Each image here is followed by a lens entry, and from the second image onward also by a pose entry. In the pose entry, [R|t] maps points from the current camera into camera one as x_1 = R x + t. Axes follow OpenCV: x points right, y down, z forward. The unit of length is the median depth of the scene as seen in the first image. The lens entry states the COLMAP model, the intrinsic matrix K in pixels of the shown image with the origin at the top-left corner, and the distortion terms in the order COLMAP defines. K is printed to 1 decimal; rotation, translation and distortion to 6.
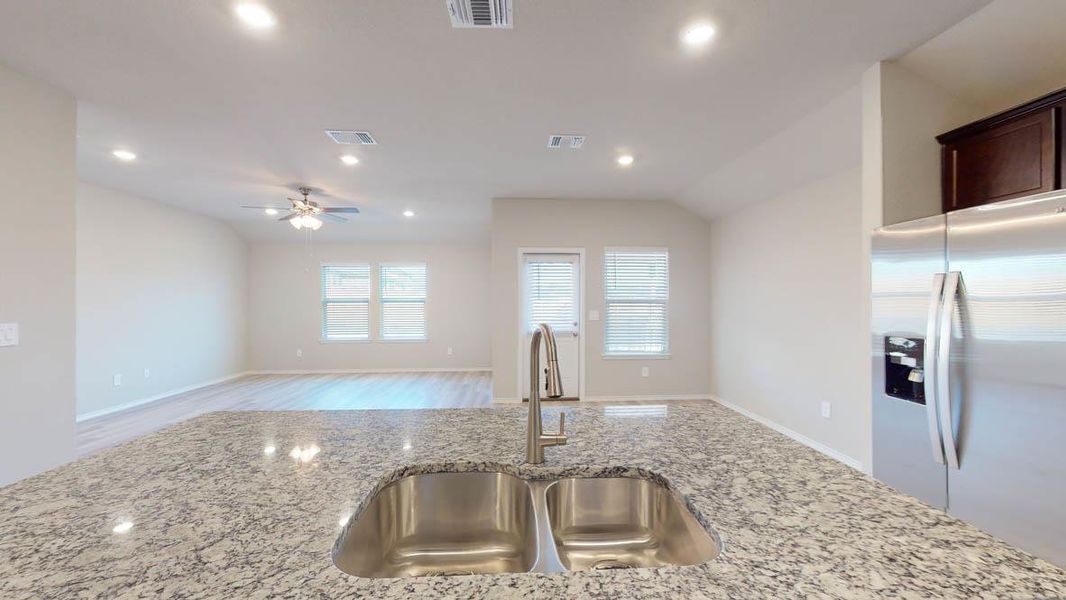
lens RADIAL K [[391.0, 0, 533.0], [0, 391.0, 300.0], [0, 0, 1]] dist [-0.000338, -0.000048]
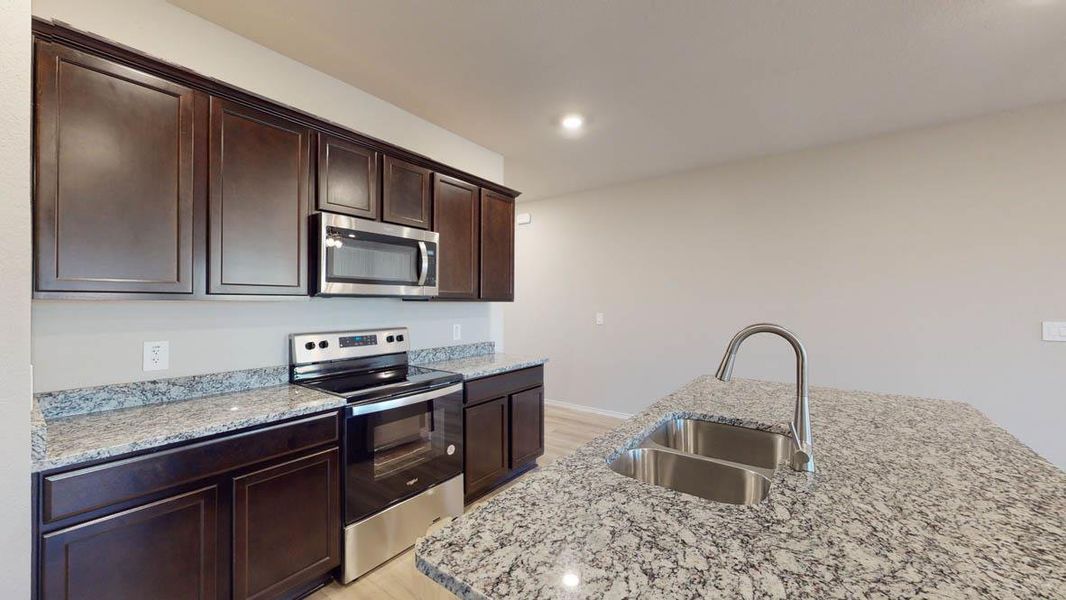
lens RADIAL K [[391.0, 0, 533.0], [0, 391.0, 300.0], [0, 0, 1]] dist [-0.000338, -0.000048]
pose [[-0.646961, -0.005630, -0.762502, 1.437001], [0.001106, 0.999965, -0.008321, 0.004734], [0.762522, -0.006227, -0.646932, 1.385182]]
